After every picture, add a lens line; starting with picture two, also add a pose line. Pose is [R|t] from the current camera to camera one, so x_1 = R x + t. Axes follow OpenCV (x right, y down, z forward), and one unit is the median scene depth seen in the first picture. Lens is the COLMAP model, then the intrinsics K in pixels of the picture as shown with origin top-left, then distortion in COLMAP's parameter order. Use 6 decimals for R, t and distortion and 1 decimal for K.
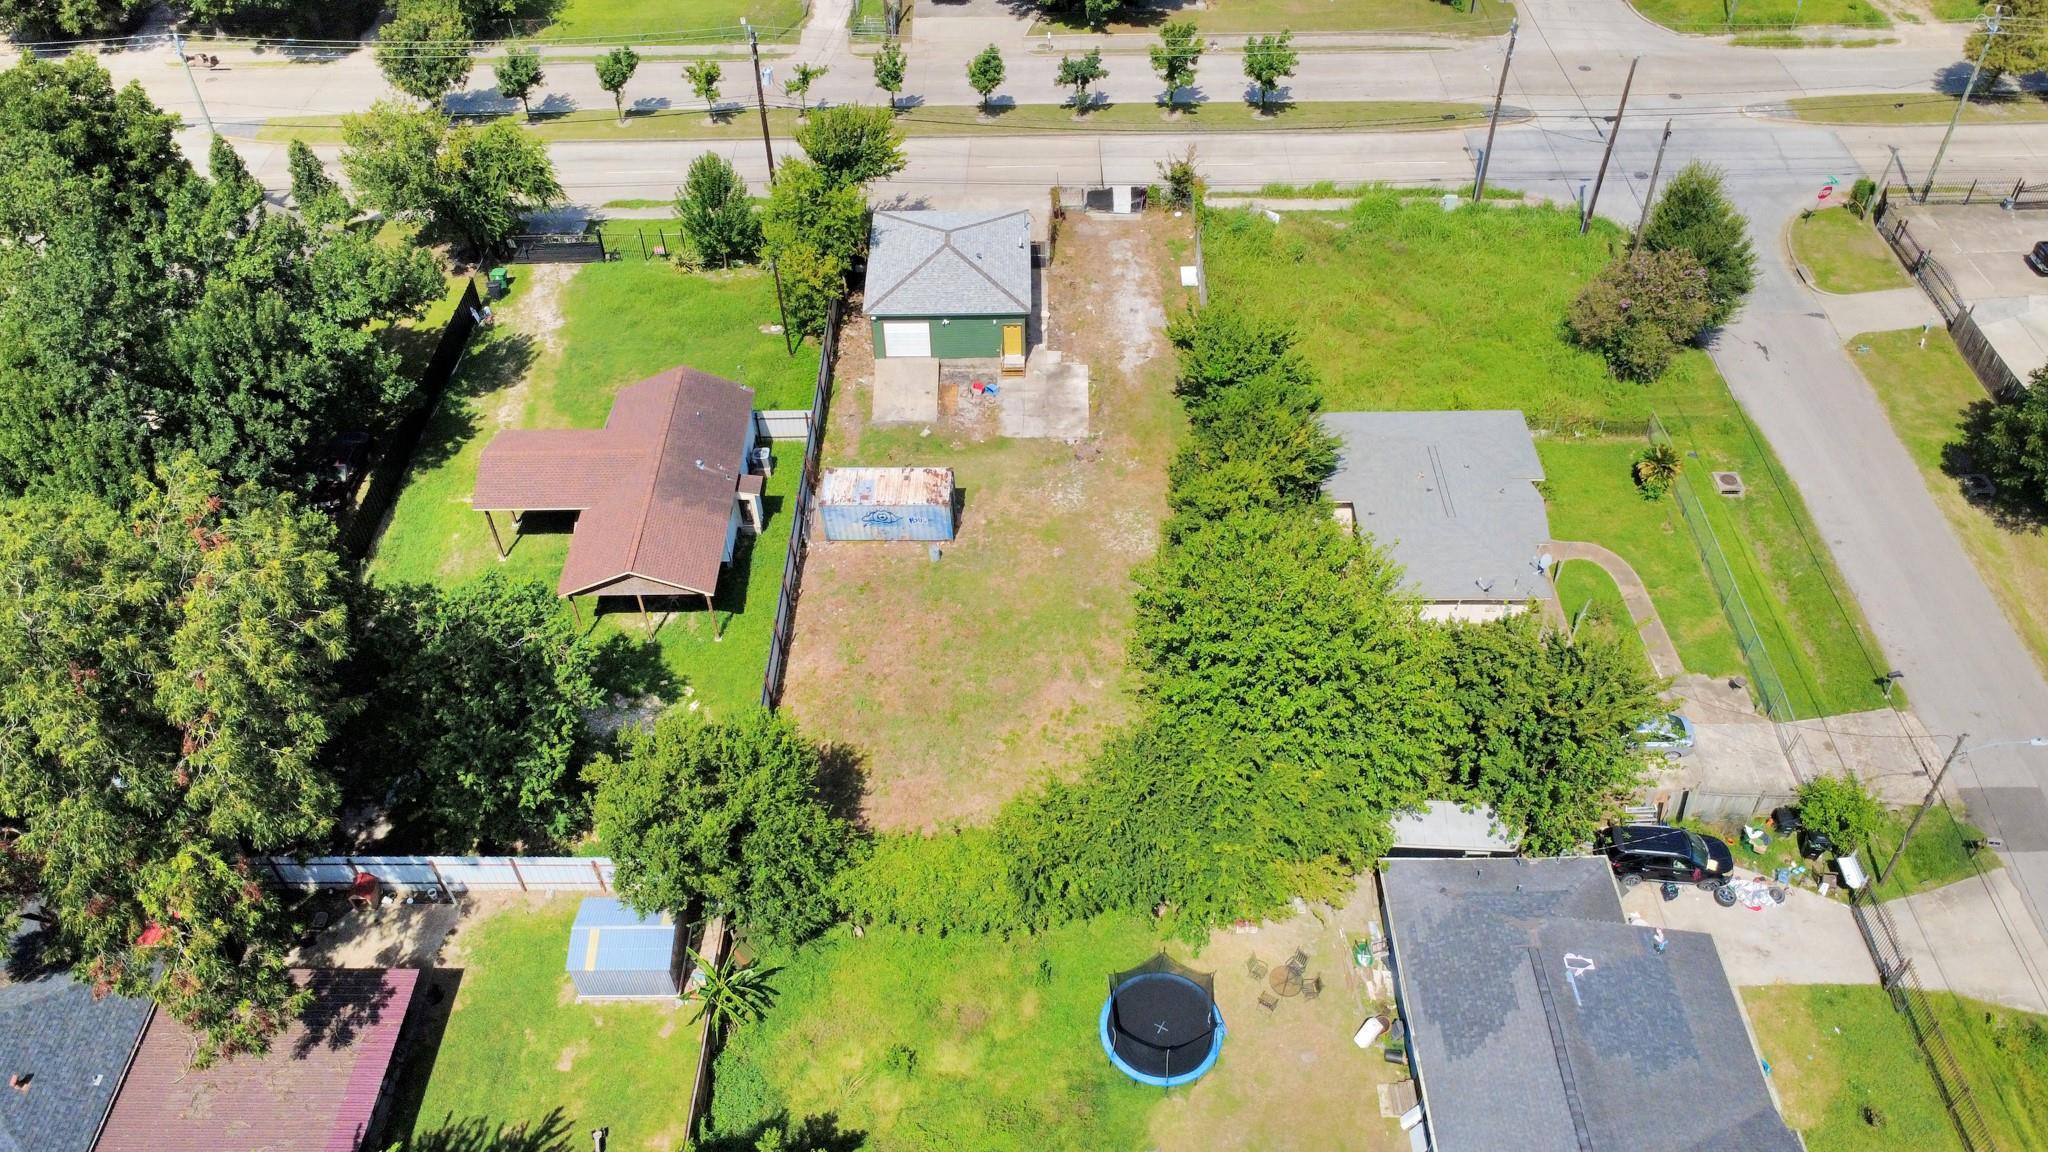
lens RADIAL K [[1496.8, 0, 1024.9], [0, 1496.8, 571.8], [0, 0, 1]] dist [0.002933, -0.001081]
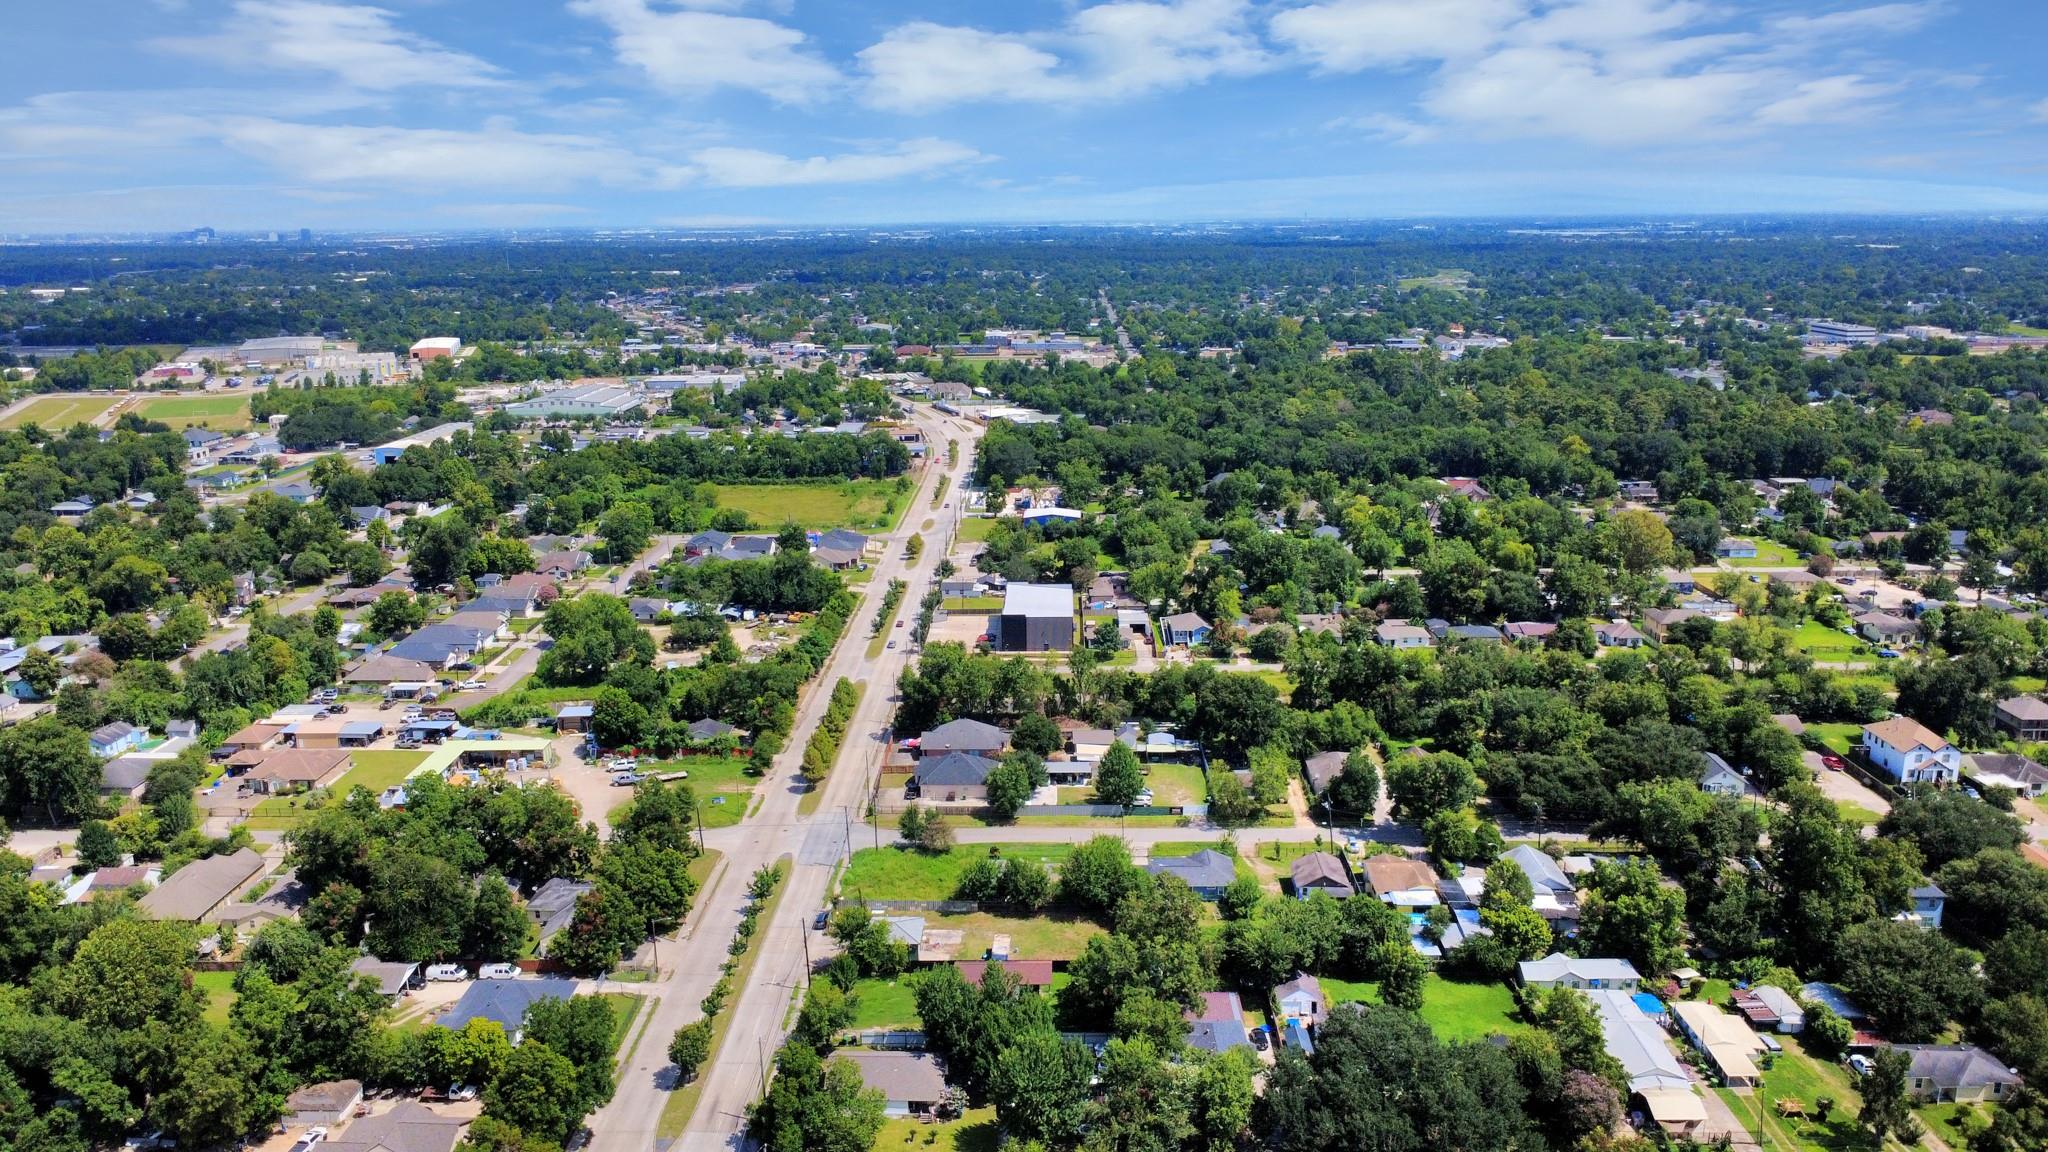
lens RADIAL K [[1474.2, 0, 1023.0], [0, 1474.2, 632.9], [0, 0, 1]] dist [0.008019, 0.000868]
pose [[0.015686, -0.256001, 0.966549, -2.969920], [0.712612, 0.680950, 0.168792, -1.010505], [-0.701382, 0.686127, 0.193111, -0.117380]]
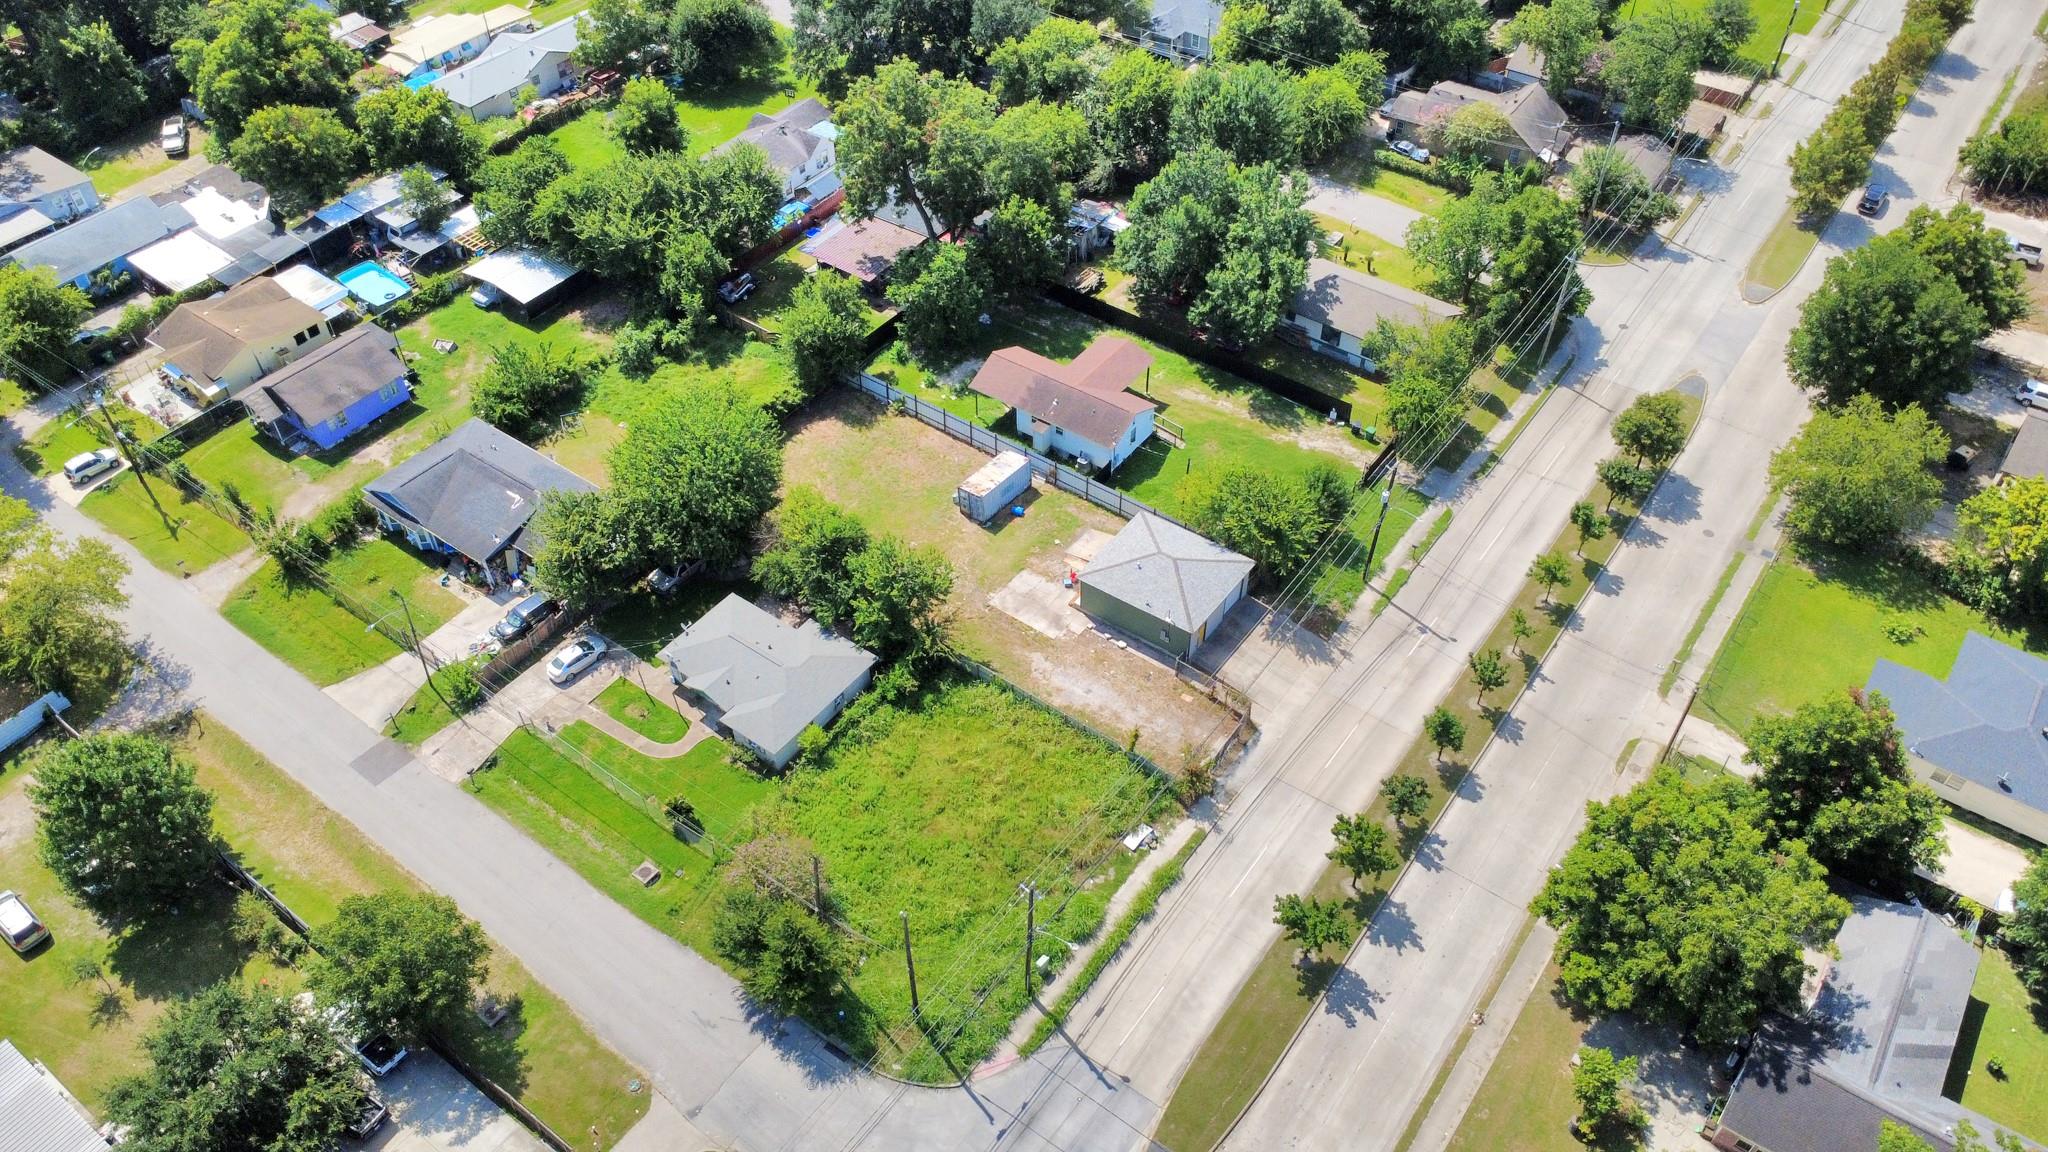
lens RADIAL K [[1496.8, 0, 1024.9], [0, 1496.8, 571.8], [0, 0, 1]] dist [0.002933, -0.001081]
pose [[-0.585748, 0.584563, -0.561414, 0.877220], [-0.558779, 0.210484, 0.802161, -1.372552], [0.587082, 0.783571, 0.203351, 0.751449]]
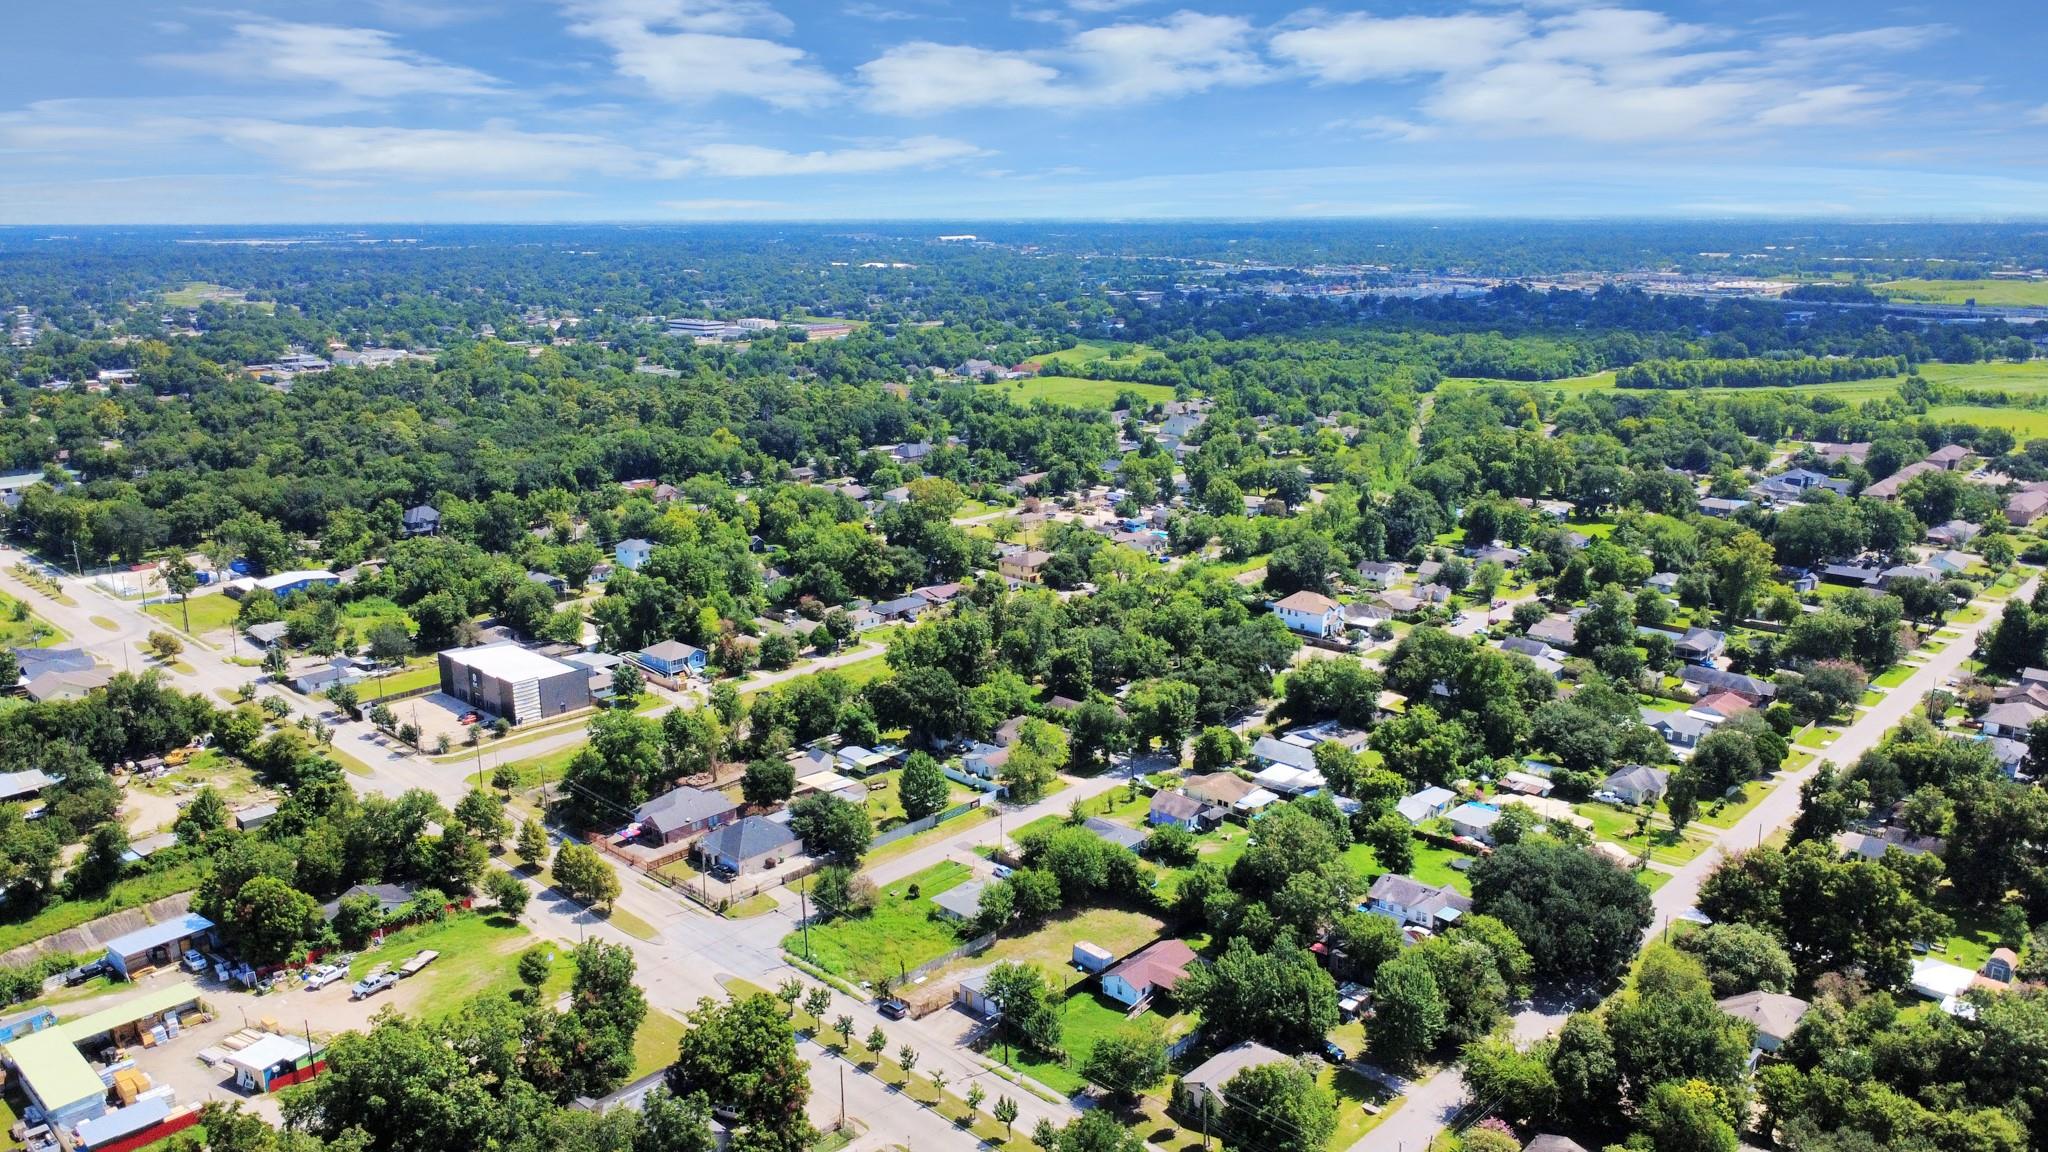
lens RADIAL K [[1496.8, 0, 1024.9], [0, 1496.8, 571.8], [0, 0, 1]] dist [0.002933, -0.001081]
pose [[-0.732822, -0.138120, 0.666254, -1.978179], [0.492356, 0.568202, 0.659342, -2.661553], [-0.469635, 0.811215, -0.348387, 1.502926]]
